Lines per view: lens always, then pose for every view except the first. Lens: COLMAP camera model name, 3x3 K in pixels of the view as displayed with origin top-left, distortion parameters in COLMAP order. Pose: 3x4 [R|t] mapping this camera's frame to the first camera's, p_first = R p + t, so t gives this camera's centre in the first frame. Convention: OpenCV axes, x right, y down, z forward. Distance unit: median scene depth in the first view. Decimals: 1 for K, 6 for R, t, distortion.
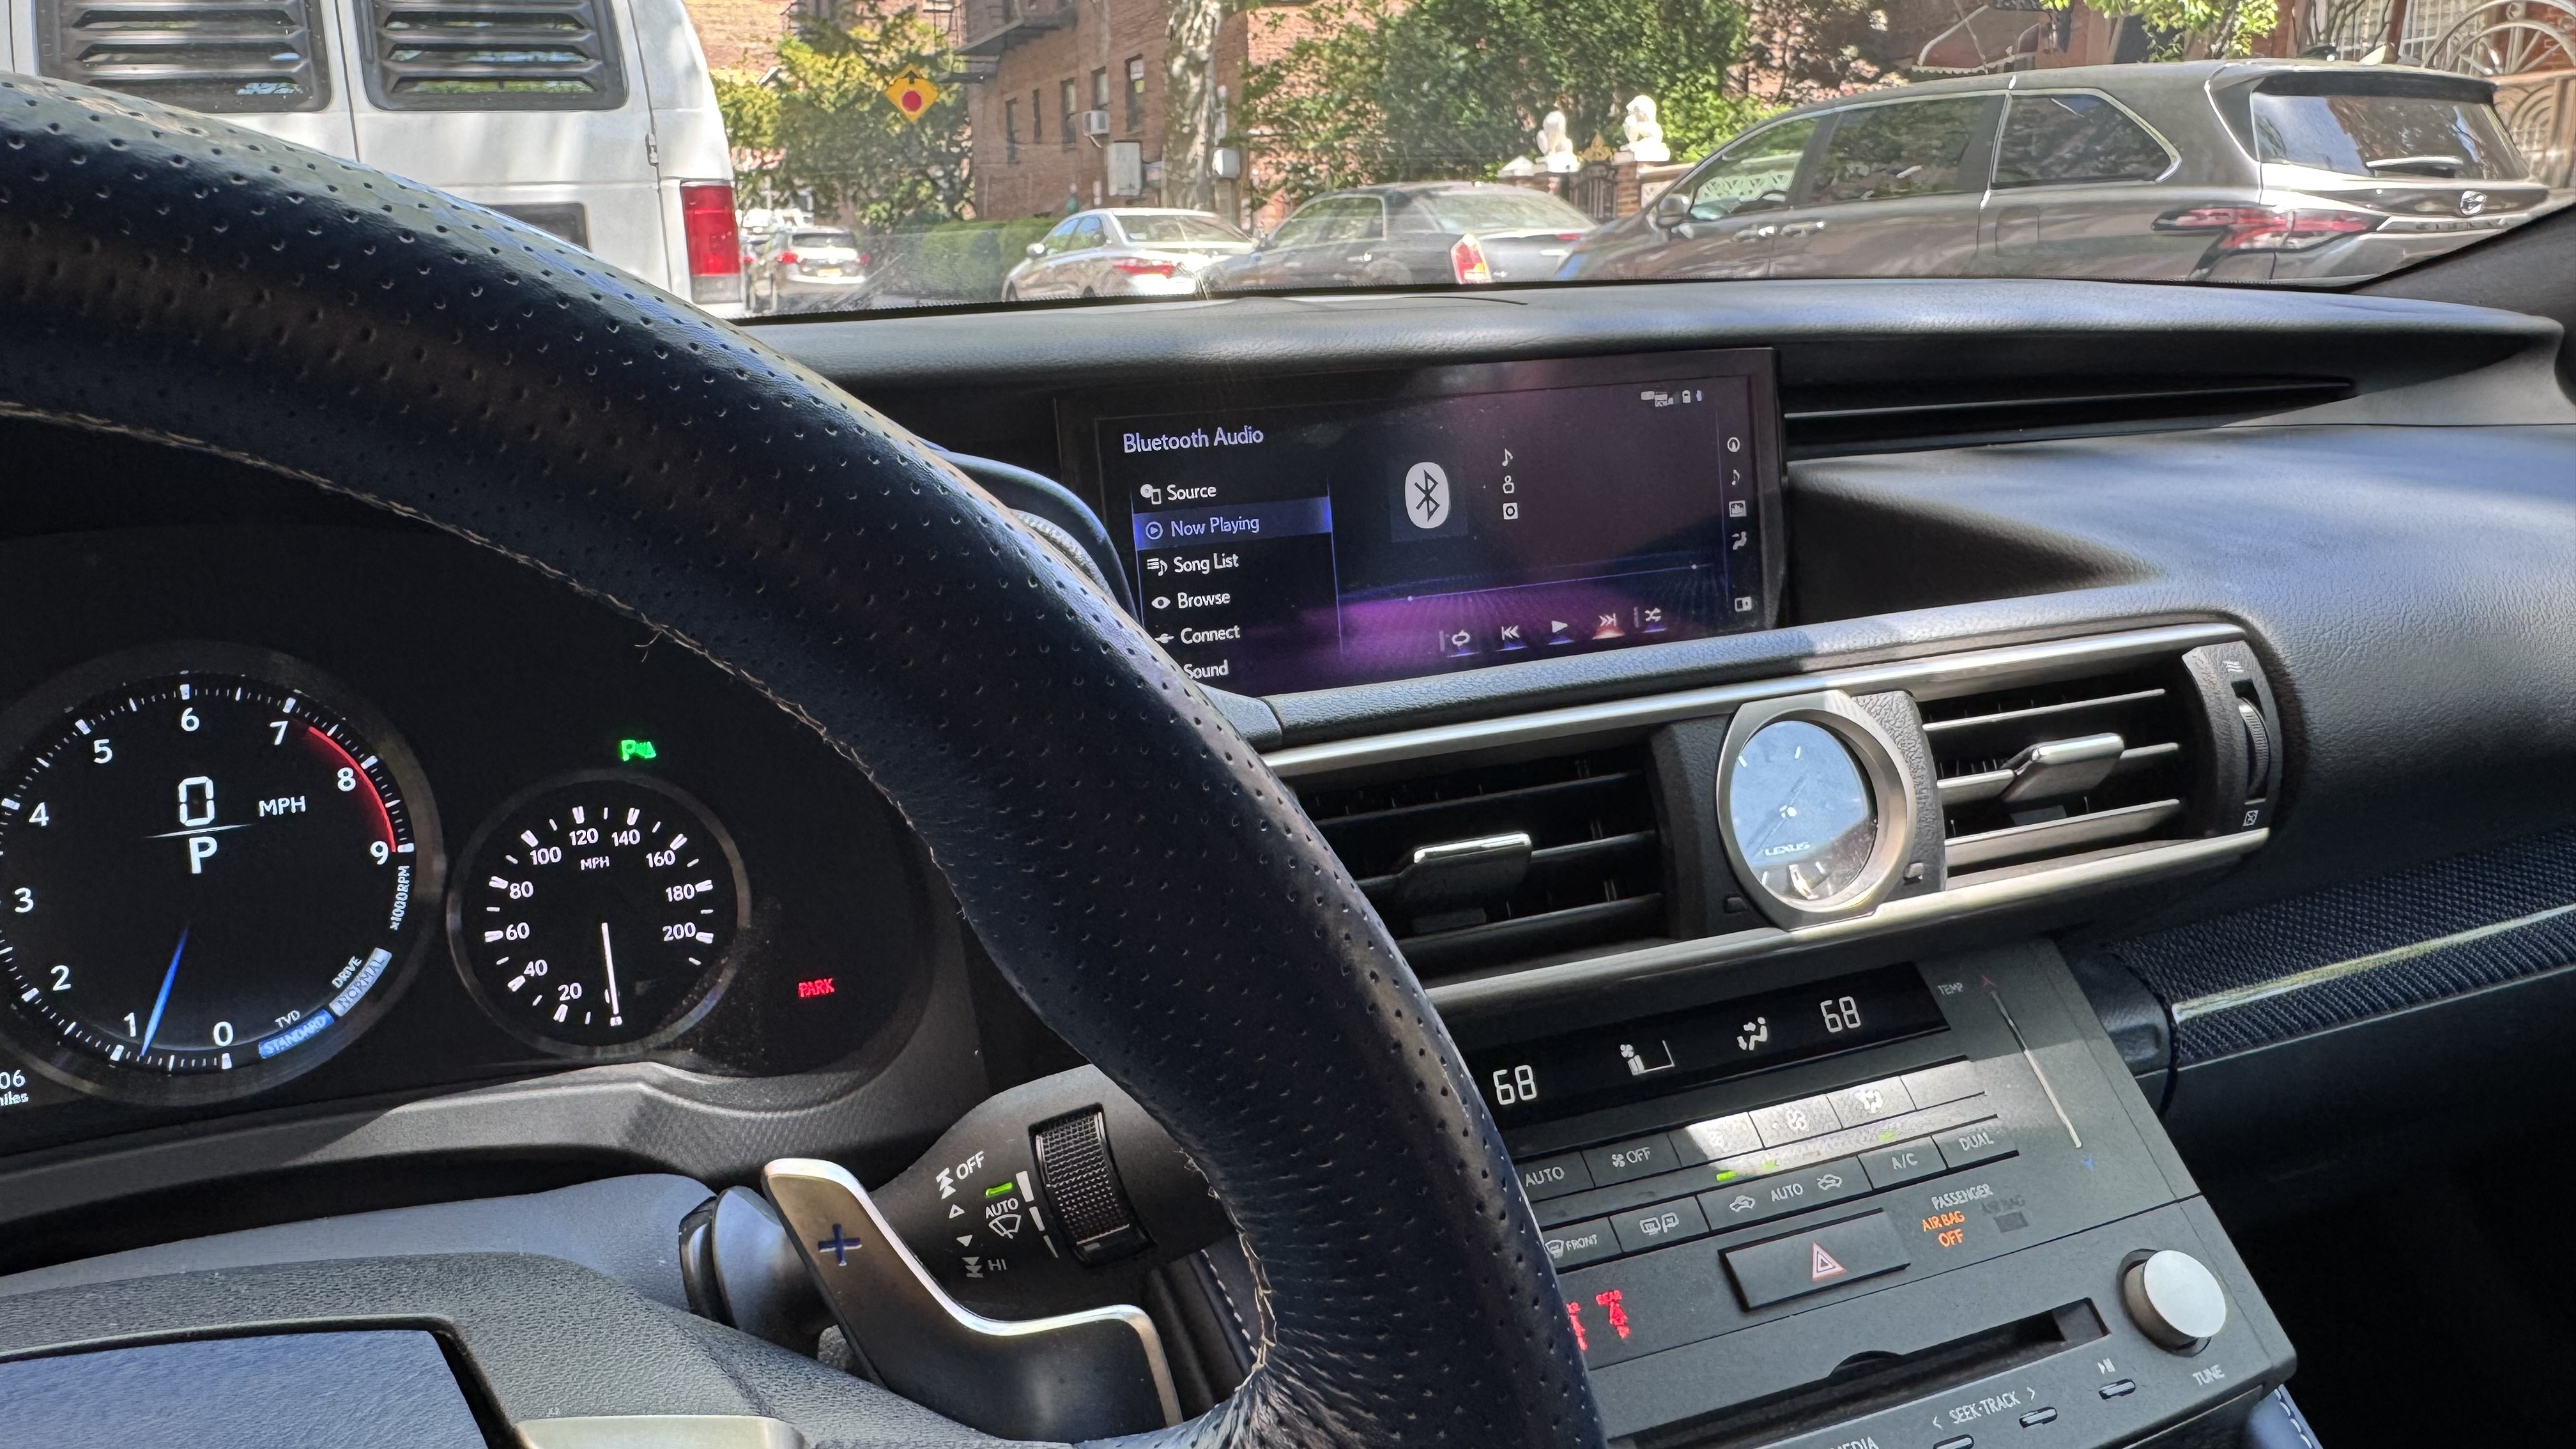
lens RADIAL K [[1805.3, 0, 1162.7], [0, 1805.3, 696.8], [0, 0, 1]] dist [0.062248, -0.086379]
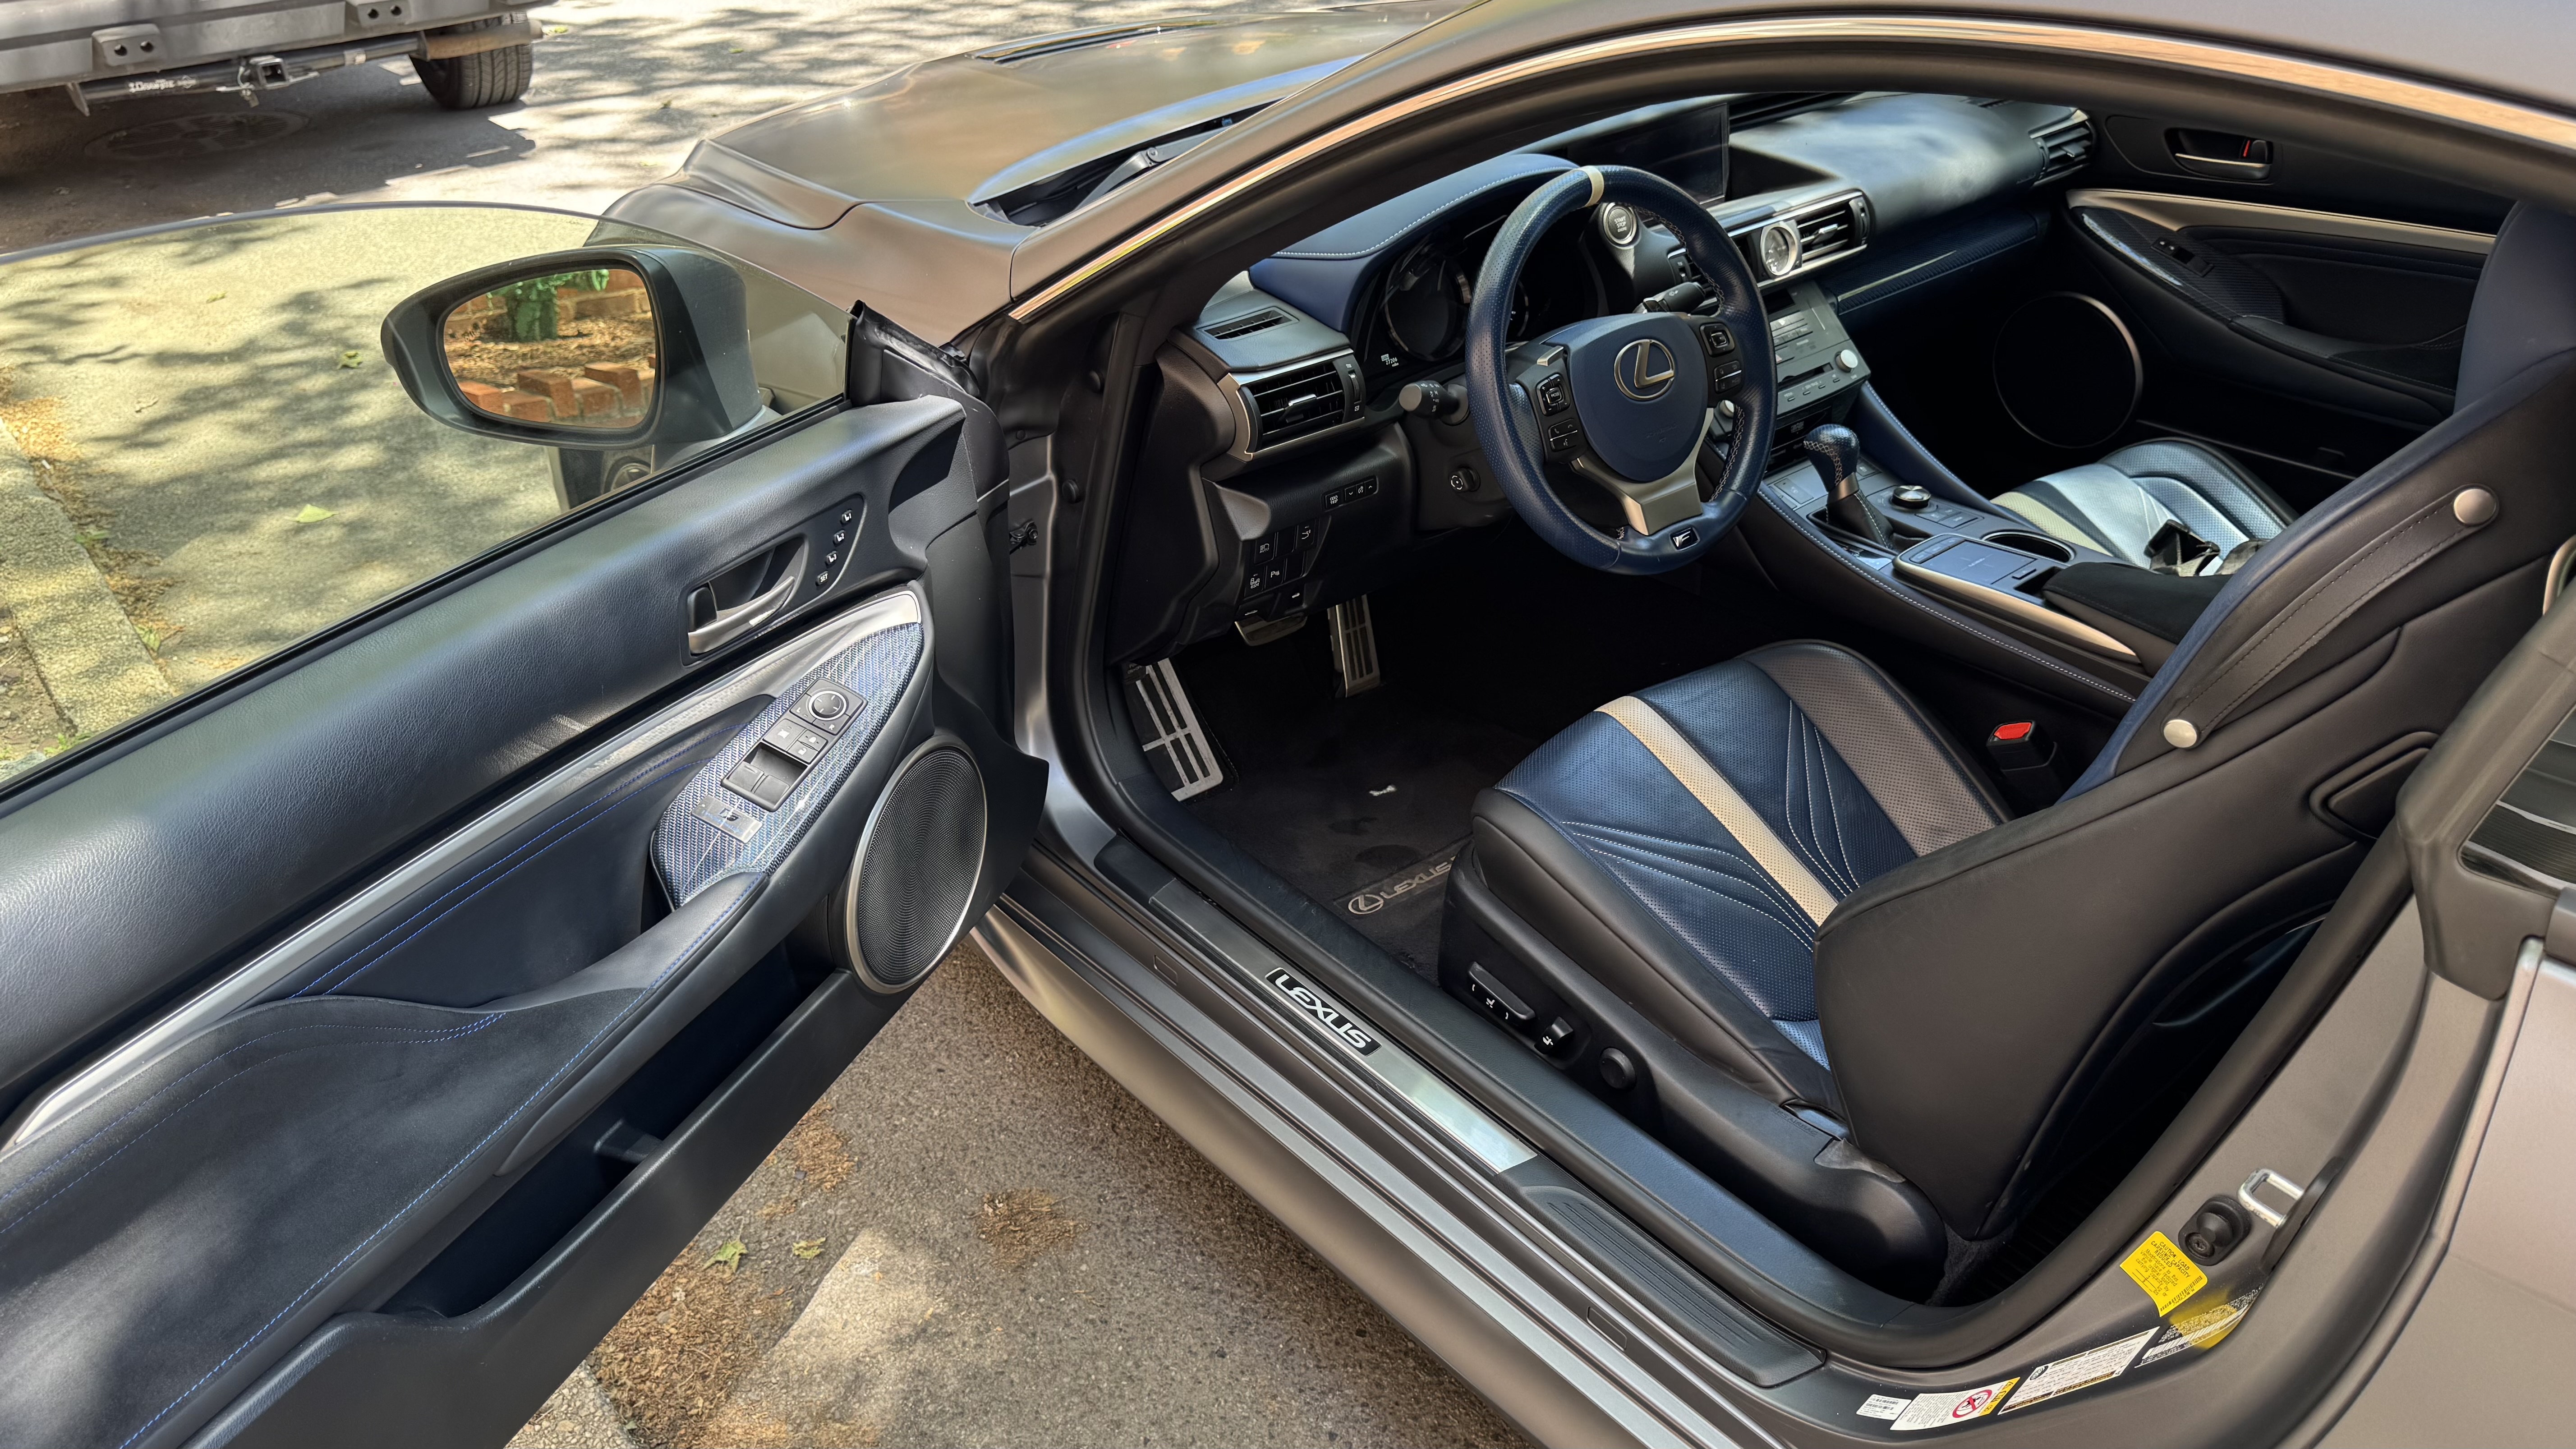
lens RADIAL K [[1794.1, 0, 1269.8], [0, 1794.1, 713.0], [0, 0, 1]] dist [-0.000581, -0.000560]
pose [[0.953221, -0.155518, 0.259200, -0.175750], [0.072465, 0.950061, 0.303535, -0.023270], [-0.293461, -0.270553, 0.916887, -0.241409]]
